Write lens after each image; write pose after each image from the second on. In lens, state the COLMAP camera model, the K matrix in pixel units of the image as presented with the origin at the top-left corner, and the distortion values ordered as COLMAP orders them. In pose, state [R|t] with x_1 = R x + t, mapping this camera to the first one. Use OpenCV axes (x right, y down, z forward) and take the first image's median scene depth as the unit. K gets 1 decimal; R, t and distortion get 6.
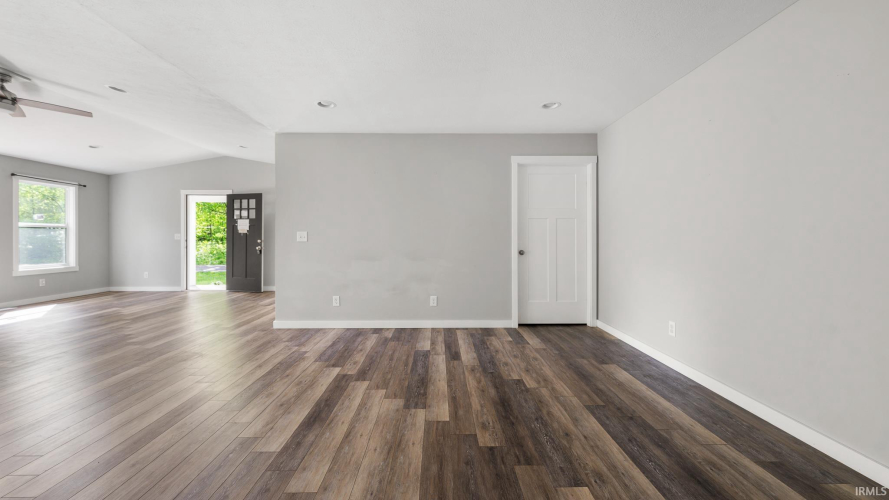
lens RADIAL K [[353.7, 0, 447.7], [0, 353.7, 236.0], [0, 0, 1]] dist [-0.002026, -0.000162]
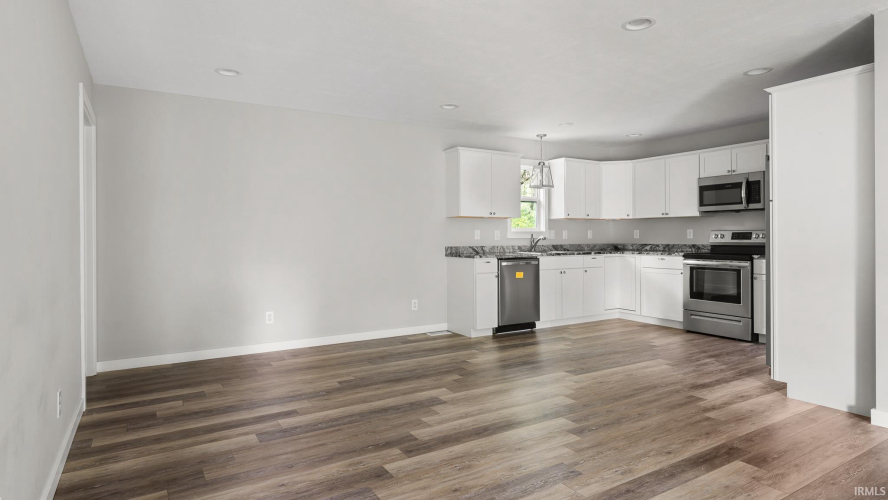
lens RADIAL K [[495.5, 0, 443.9], [0, 495.5, 244.8], [0, 0, 1]] dist [0.002357, 0.000145]
pose [[-0.503642, -0.008577, 0.863870, -1.188892], [0.002494, 0.999932, 0.011382, 0.010804], [-0.863909, 0.007887, -0.503586, 1.512685]]
